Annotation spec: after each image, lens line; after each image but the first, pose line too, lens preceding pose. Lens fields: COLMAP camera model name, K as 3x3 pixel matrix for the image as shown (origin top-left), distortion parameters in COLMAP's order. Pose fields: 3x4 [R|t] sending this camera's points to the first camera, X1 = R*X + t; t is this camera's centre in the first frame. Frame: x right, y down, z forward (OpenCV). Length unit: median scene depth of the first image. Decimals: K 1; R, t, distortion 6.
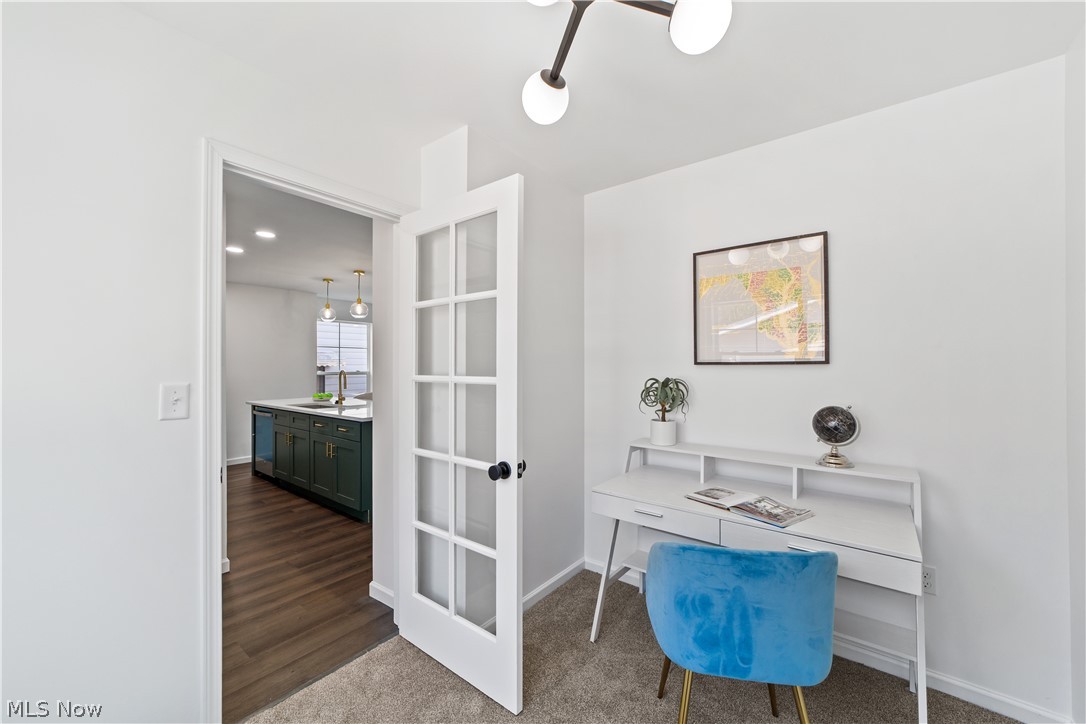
lens RADIAL K [[421.0, 0, 537.0], [0, 421.0, 365.1], [0, 0, 1]] dist [-0.016299, 0.007462]
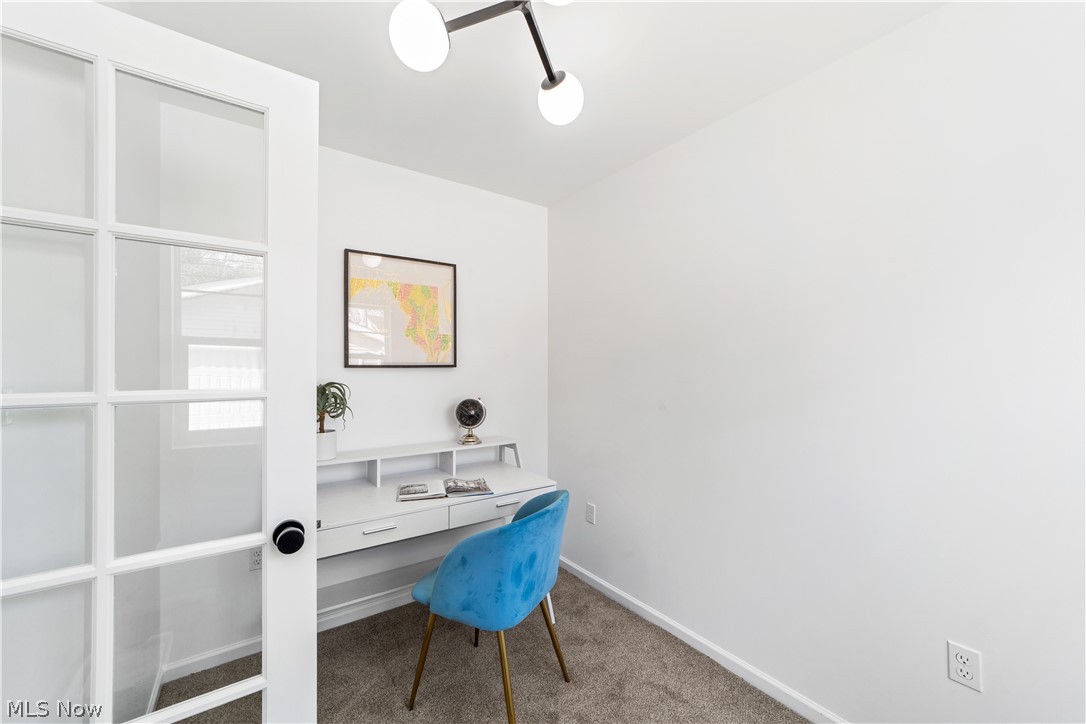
lens RADIAL K [[421.0, 0, 543.6], [0, 421.0, 366.4], [0, 0, 1]] dist [-0.016299, 0.007462]
pose [[0.283852, 0.001591, 0.958867, -0.493456], [-0.002916, 0.999995, -0.000796, -0.004764], [-0.958864, -0.002570, 0.283856, 0.380399]]
